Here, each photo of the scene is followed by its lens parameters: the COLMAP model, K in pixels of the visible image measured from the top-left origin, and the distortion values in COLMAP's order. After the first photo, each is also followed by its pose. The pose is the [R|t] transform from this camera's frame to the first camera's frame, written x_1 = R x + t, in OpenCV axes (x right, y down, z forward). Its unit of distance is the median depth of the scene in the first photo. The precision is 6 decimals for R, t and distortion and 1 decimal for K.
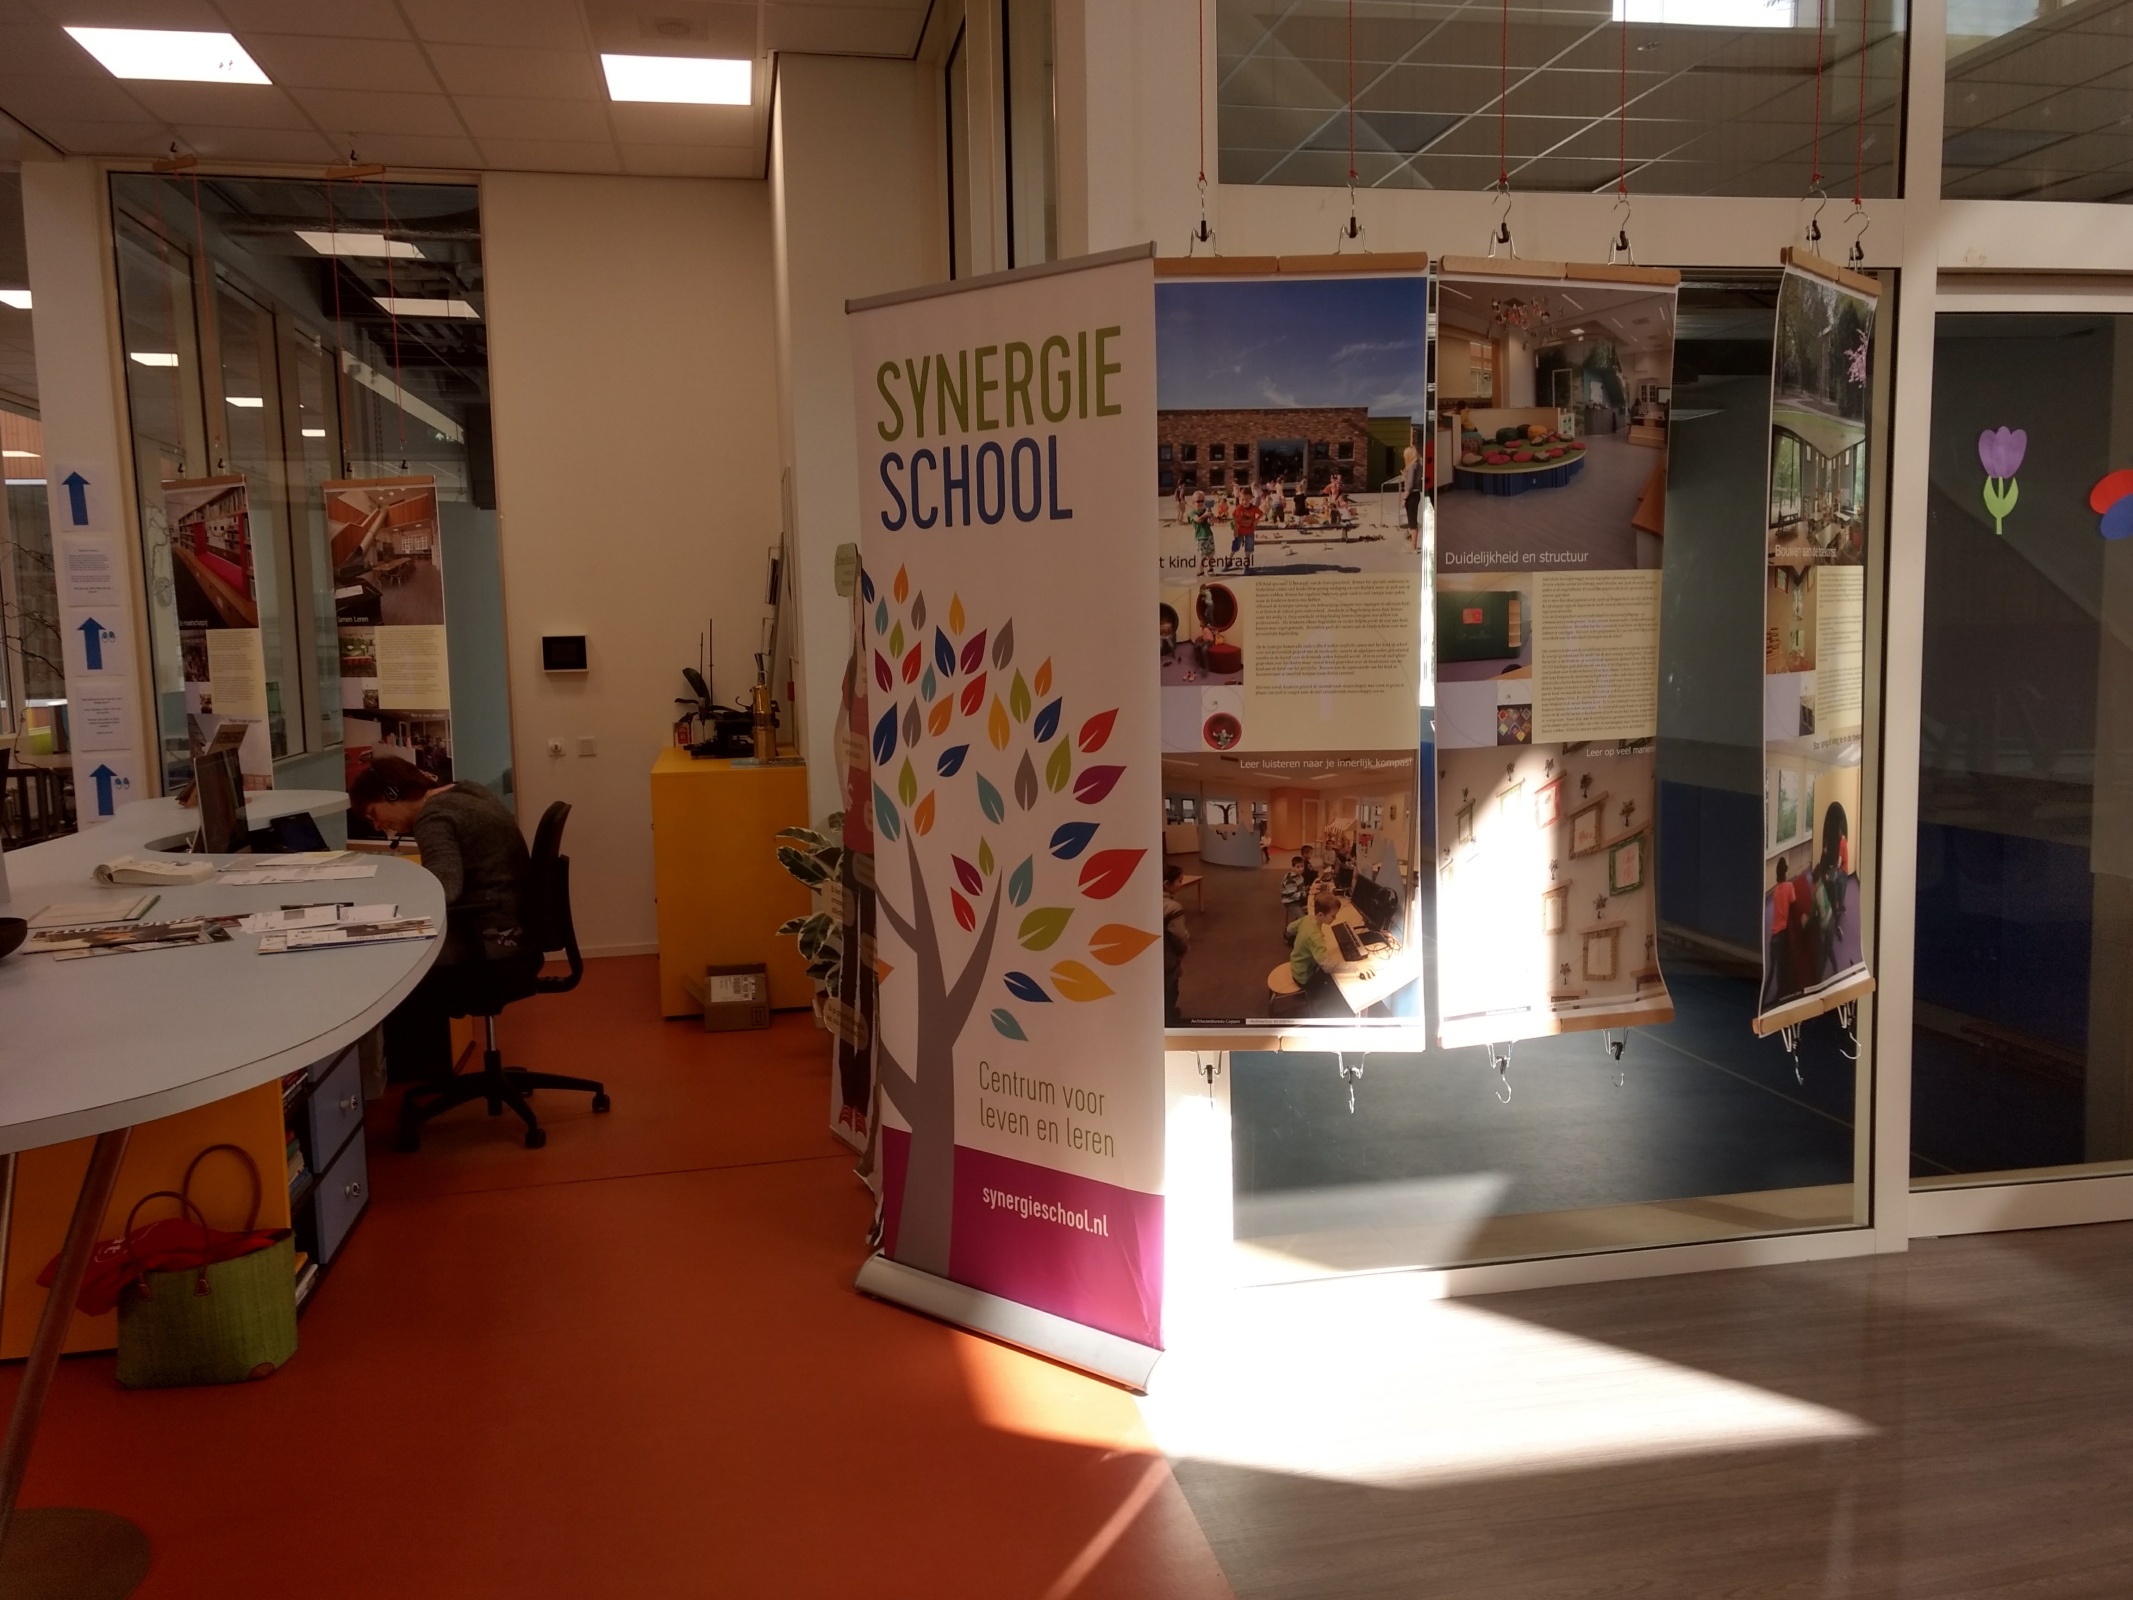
lens RADIAL K [[1689.5, 0, 1068.1], [0, 1689.5, 797.1], [0, 0, 1]] dist [0.017614, 0.000830]
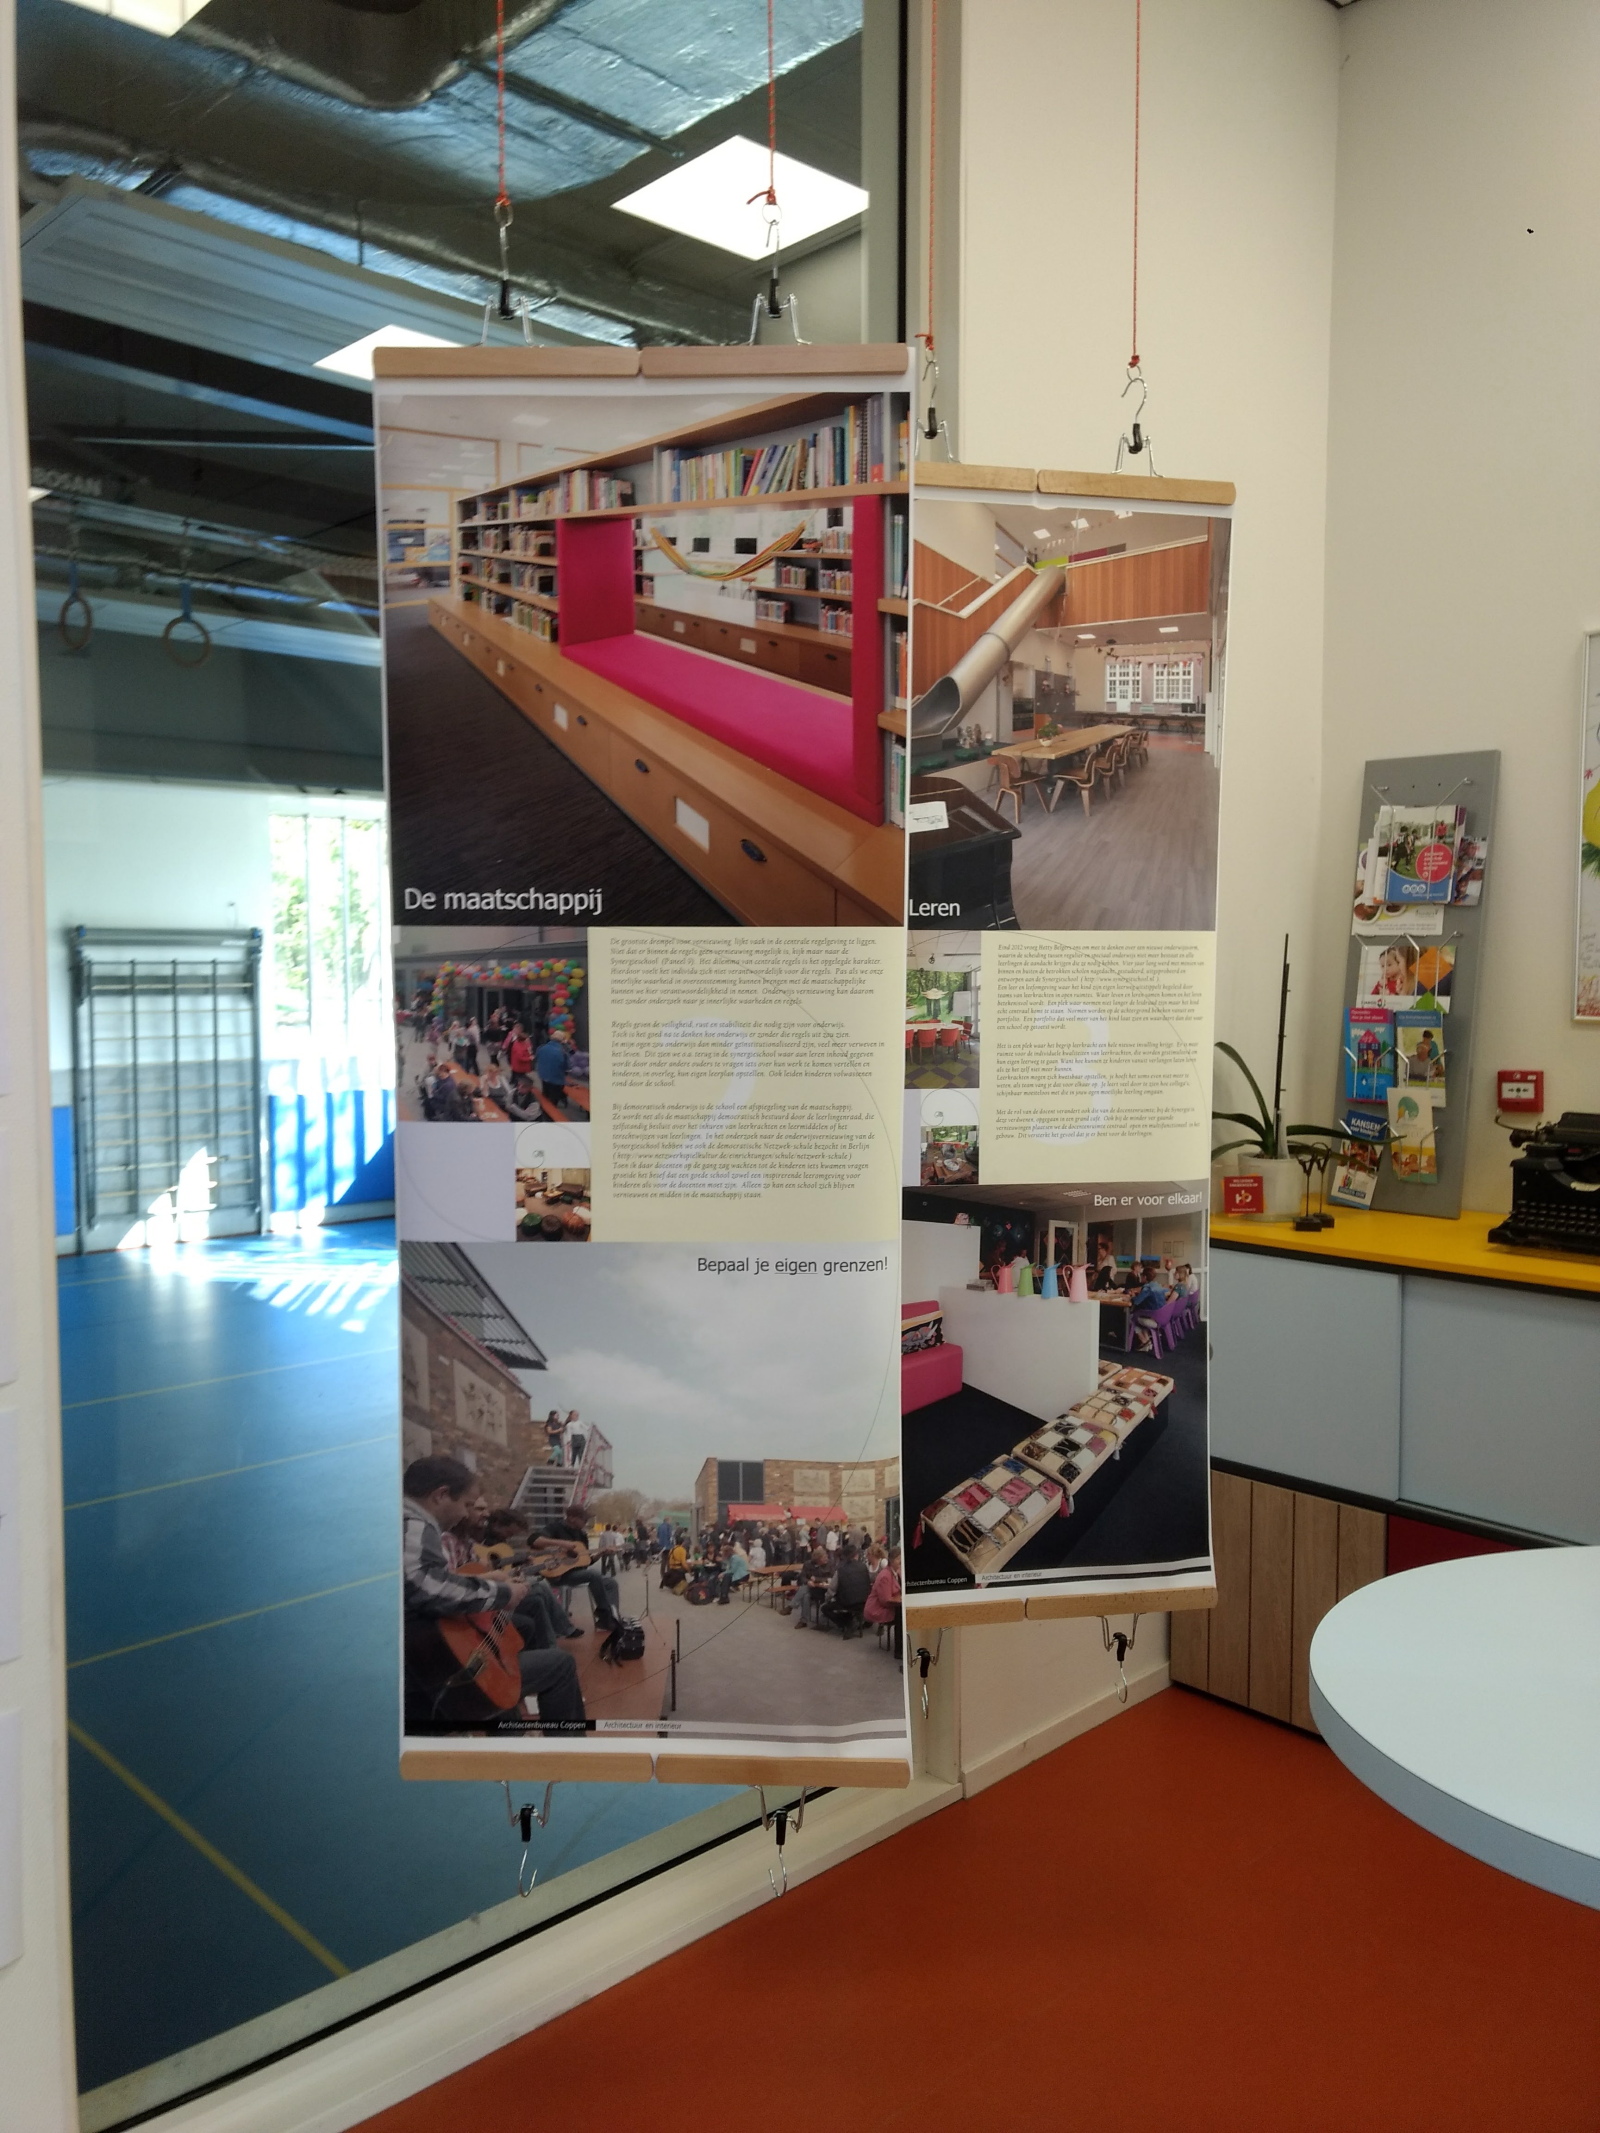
lens RADIAL K [[1689.5, 0, 797.0], [0, 1689.5, 1073.7], [0, 0, 1]] dist [0.017614, 0.000830]
pose [[0.851995, -0.016673, 0.523285, -0.612760], [0.034414, 0.999115, -0.024198, -0.067622], [-0.522418, 0.038625, 0.851814, 0.752408]]
